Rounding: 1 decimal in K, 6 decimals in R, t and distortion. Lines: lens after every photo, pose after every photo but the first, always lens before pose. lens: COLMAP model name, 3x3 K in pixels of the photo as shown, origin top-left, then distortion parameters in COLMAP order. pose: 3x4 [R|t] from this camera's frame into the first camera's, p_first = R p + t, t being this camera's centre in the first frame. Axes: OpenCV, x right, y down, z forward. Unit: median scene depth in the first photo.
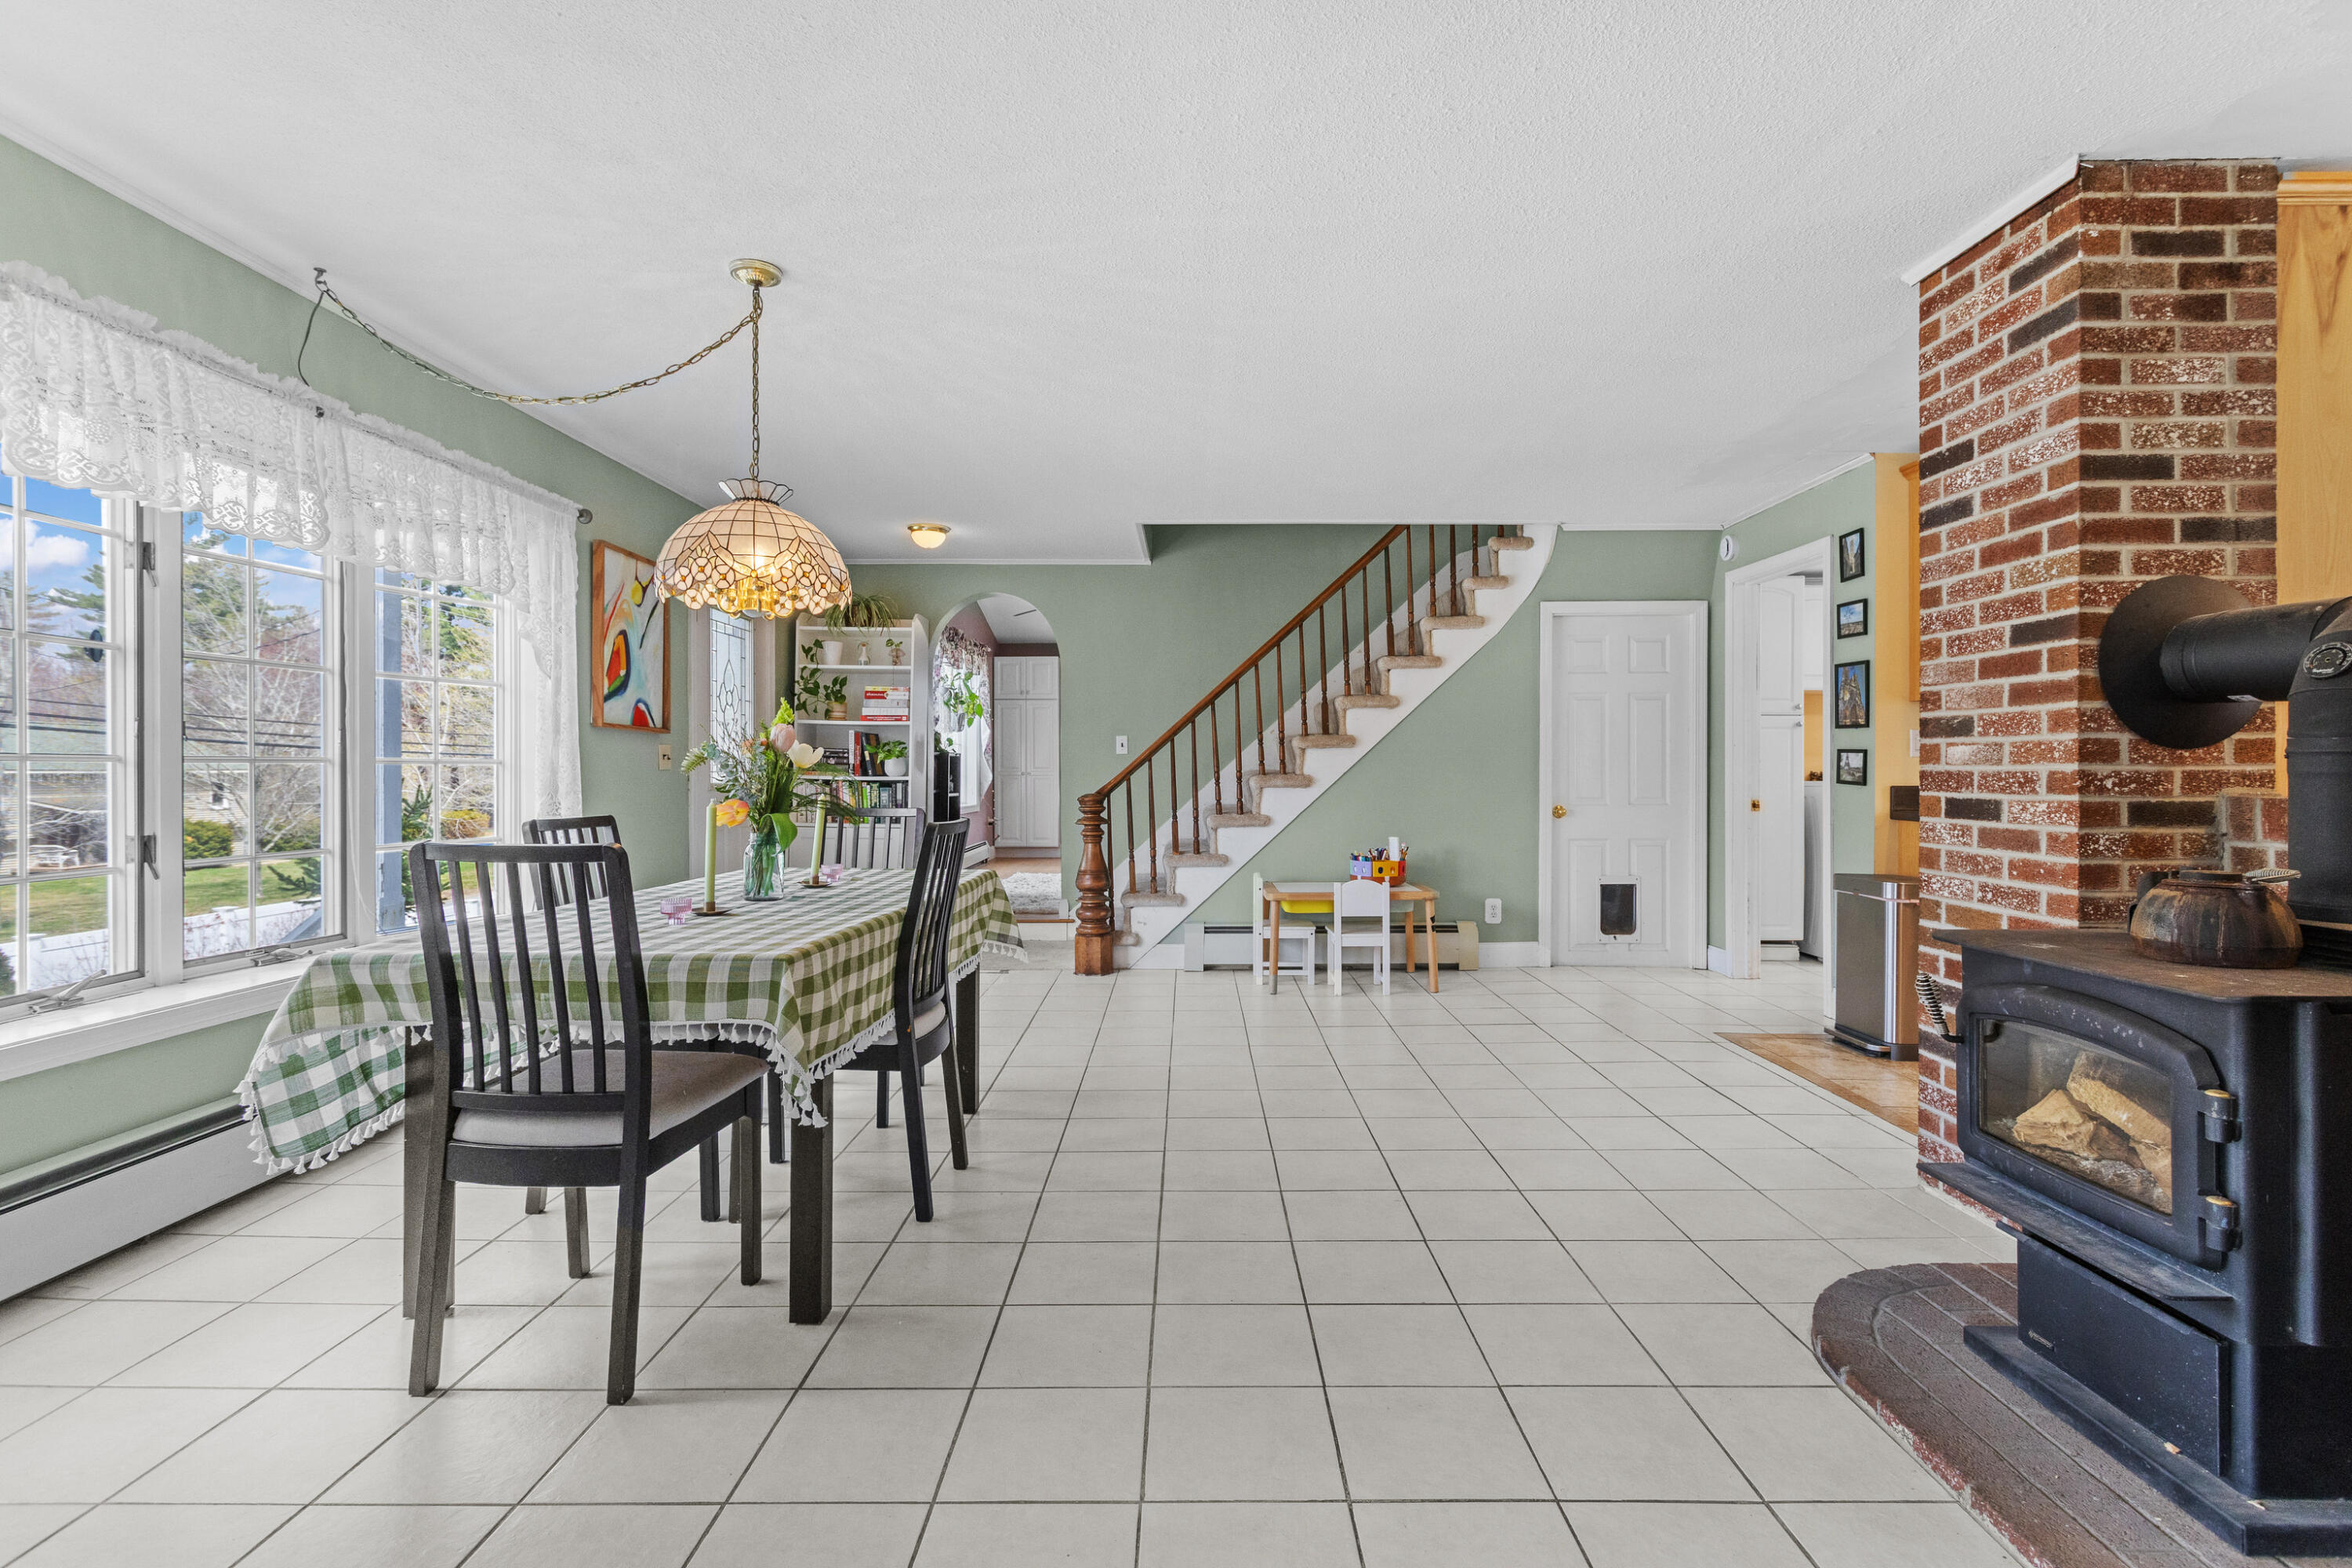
lens RADIAL K [[1118.3, 0, 1190.3], [0, 1118.3, 774.8], [0, 0, 1]] dist [0.001522, 0.001922]
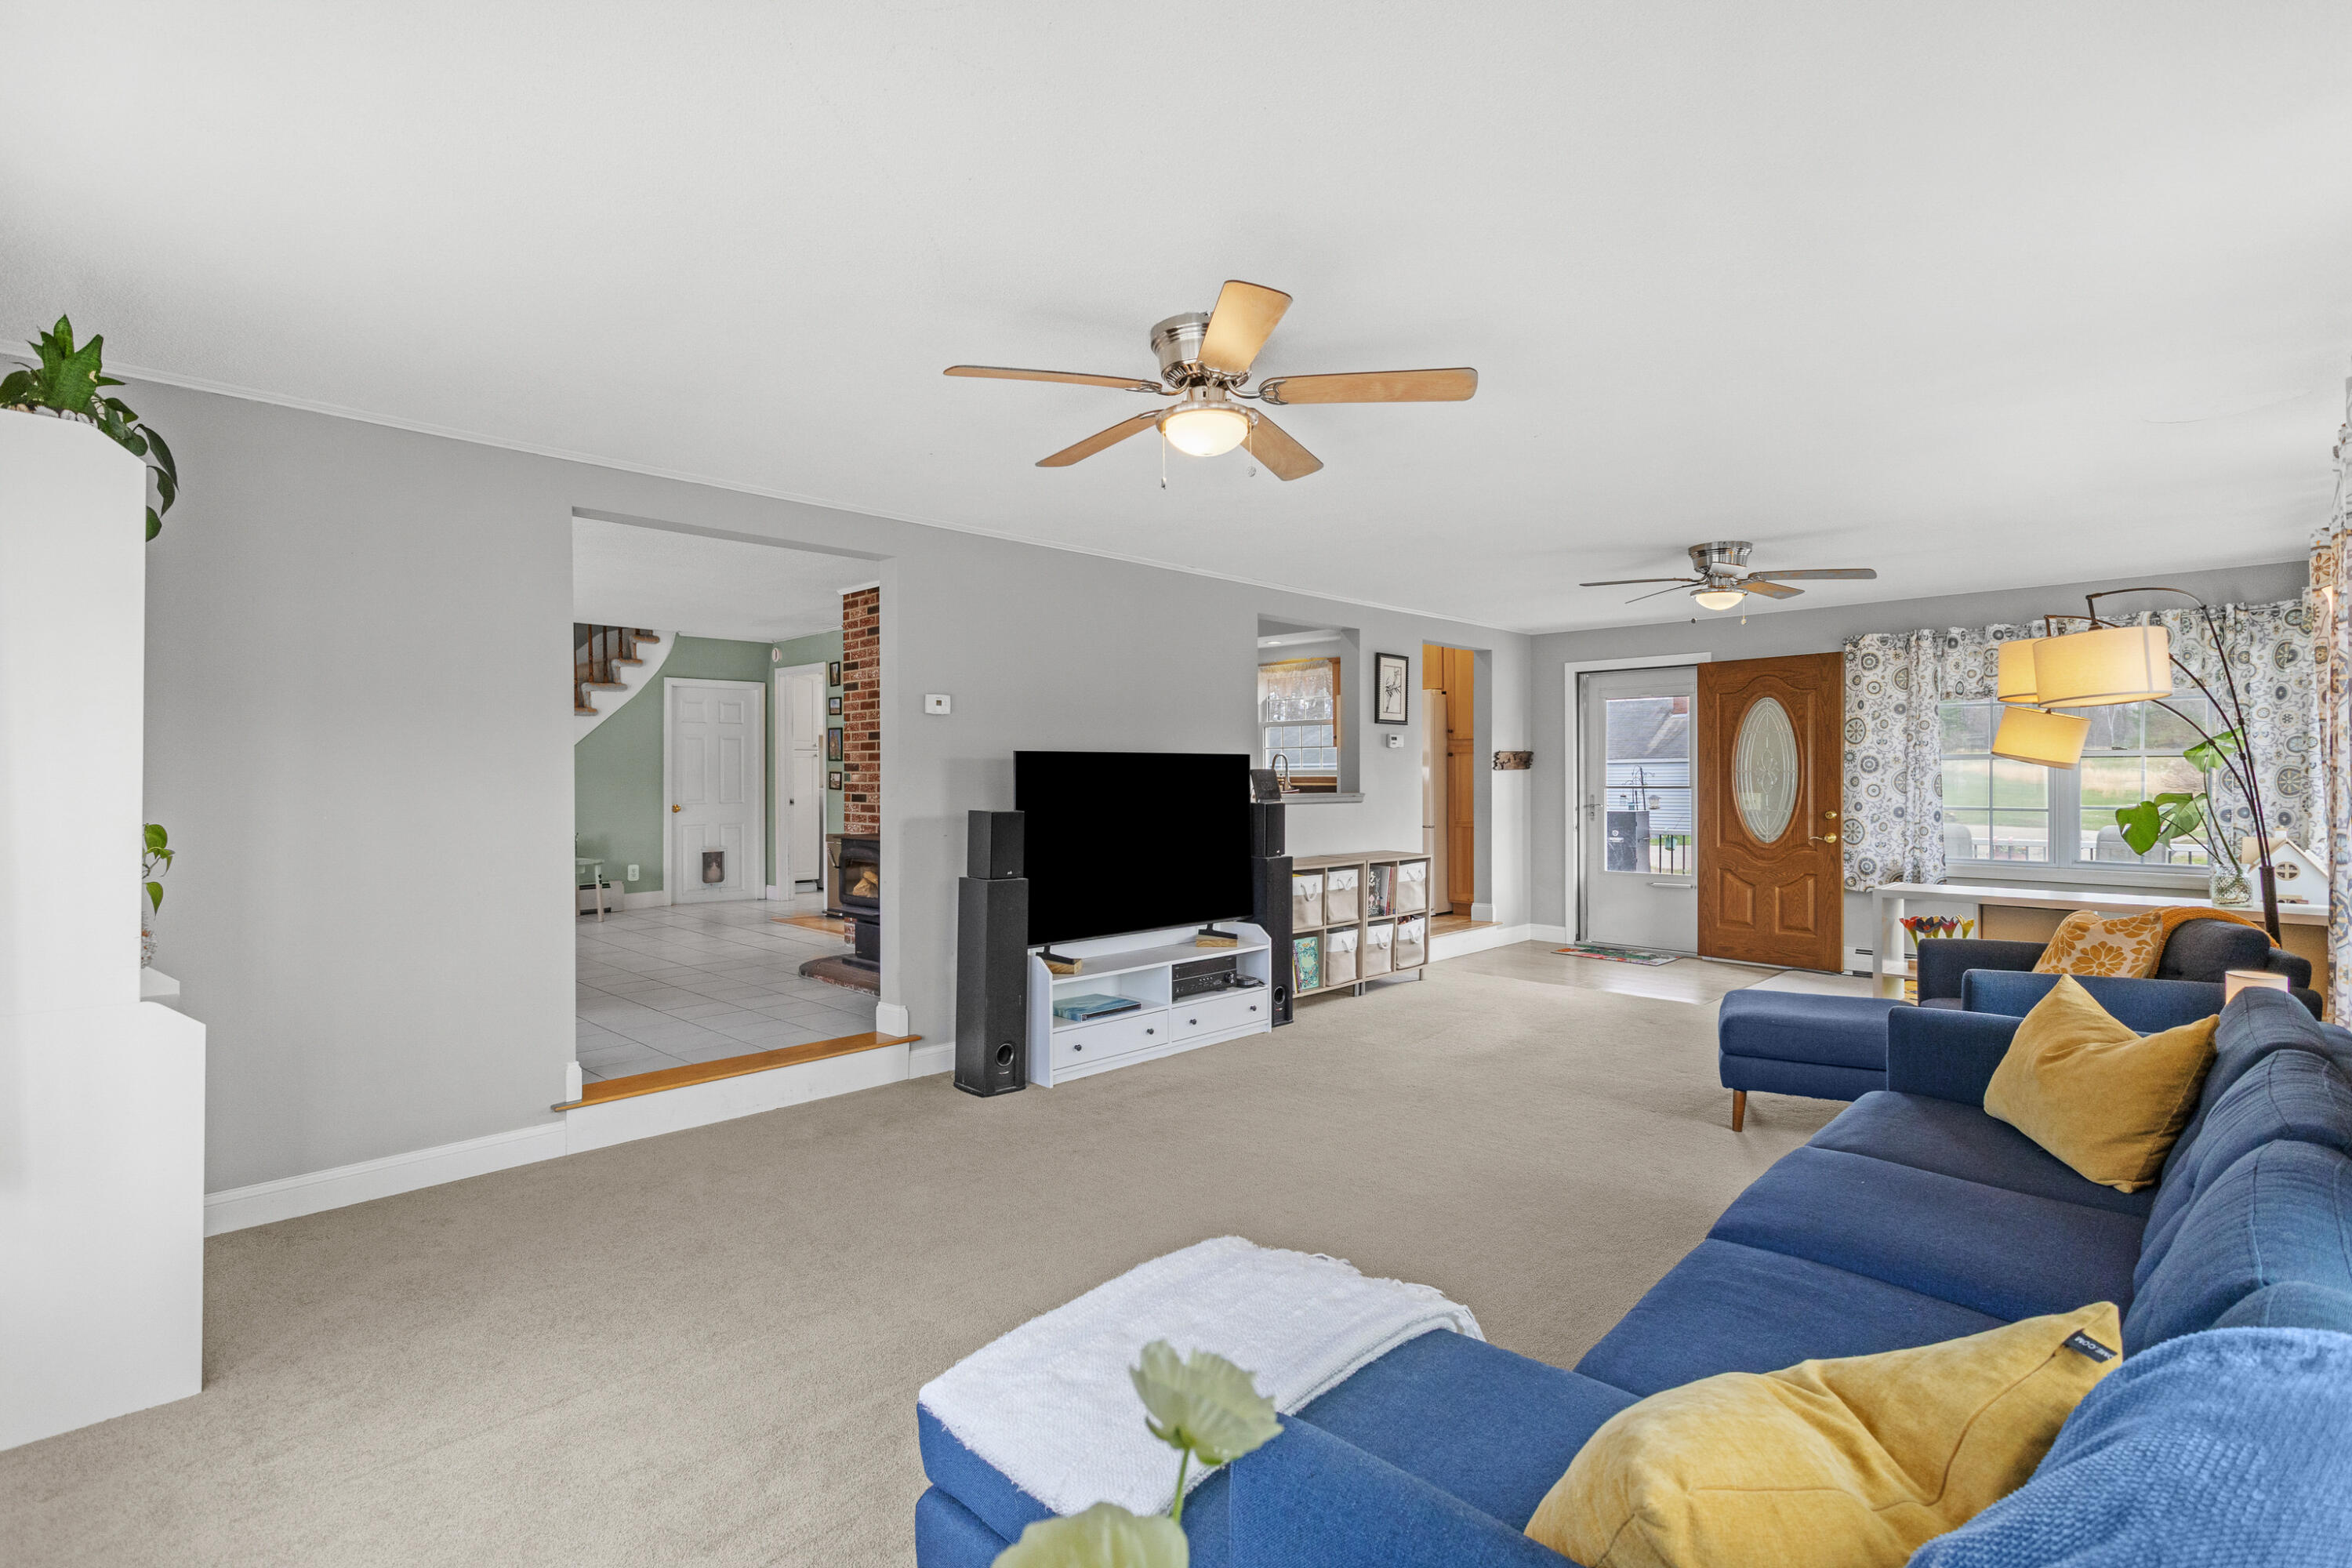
lens RADIAL K [[1118.3, 0, 1188.5], [0, 1118.3, 775.4], [0, 0, 1]] dist [0.001522, 0.001922]
pose [[0.702892, -0.000170, 0.711297, -0.671592], [0.004688, 0.999979, -0.004394, -0.008490], [-0.711281, 0.006423, 0.702878, -1.481892]]
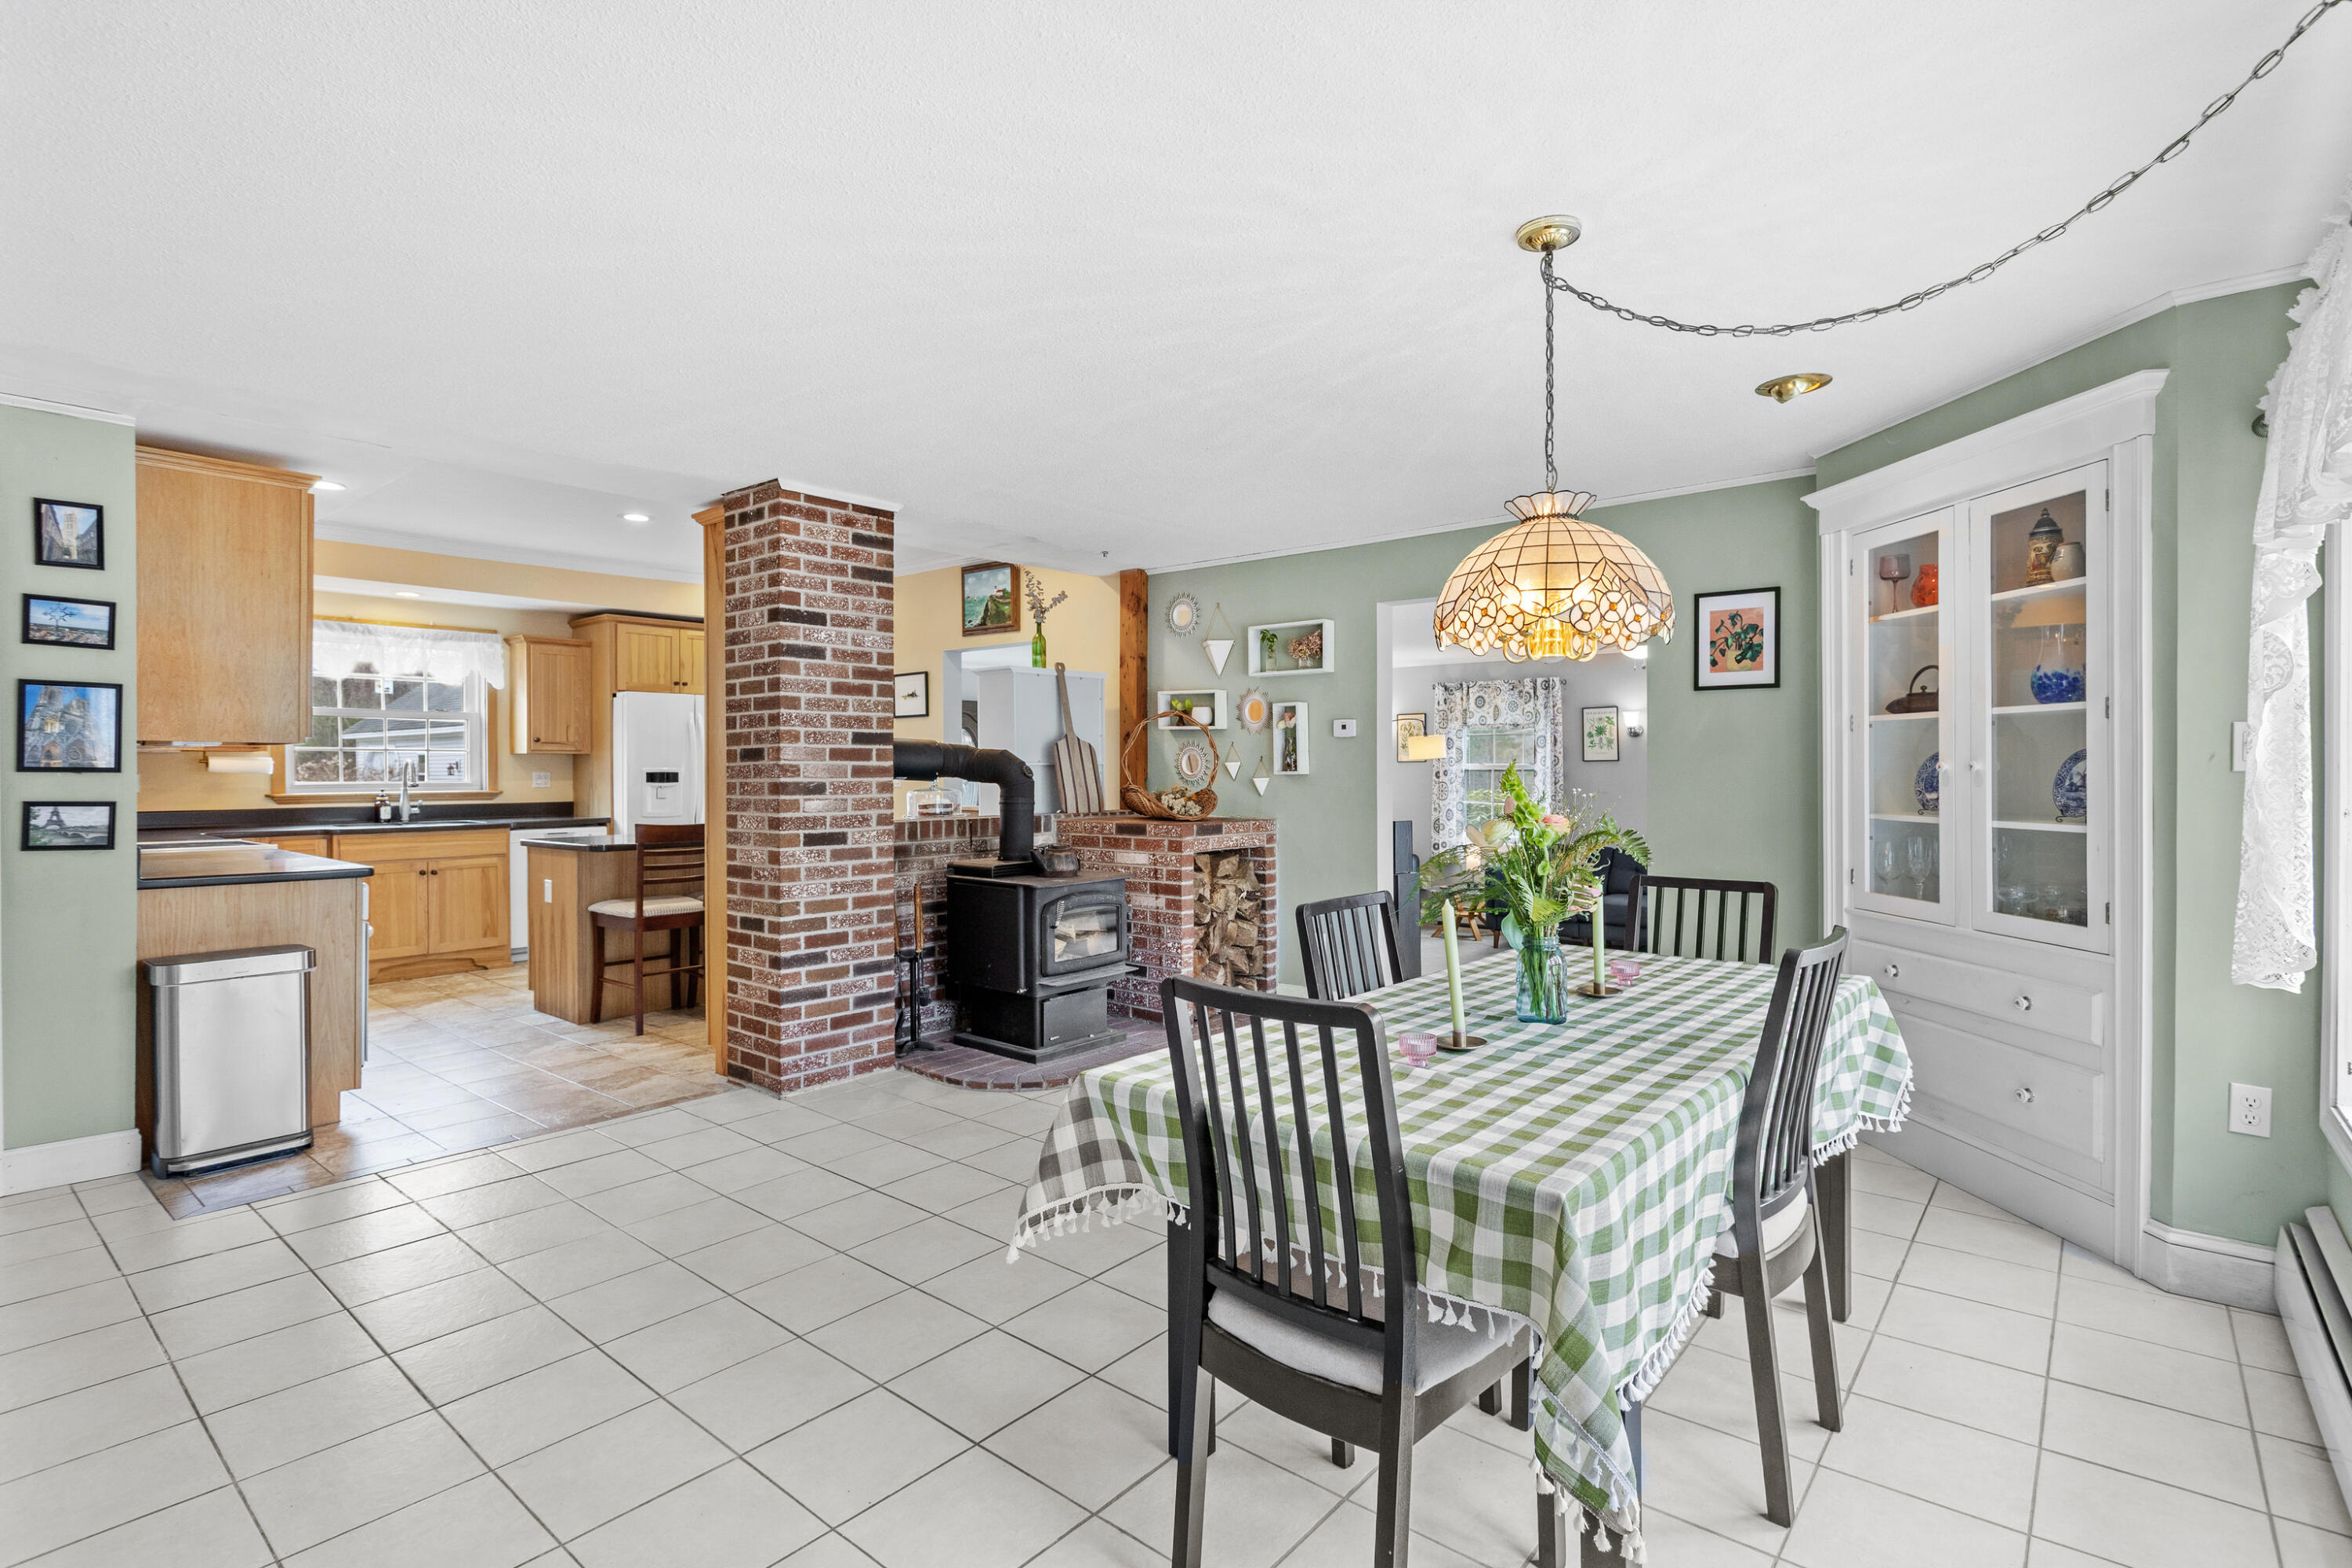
lens RADIAL K [[1118.3, 0, 1197.5], [0, 1118.3, 766.0], [0, 0, 1]] dist [0.001522, 0.001922]
pose [[-0.772086, 0.006462, 0.635486, -0.767298], [0.006676, 0.999976, -0.002057, -0.069584], [-0.635484, 0.002654, -0.772110, 1.929276]]
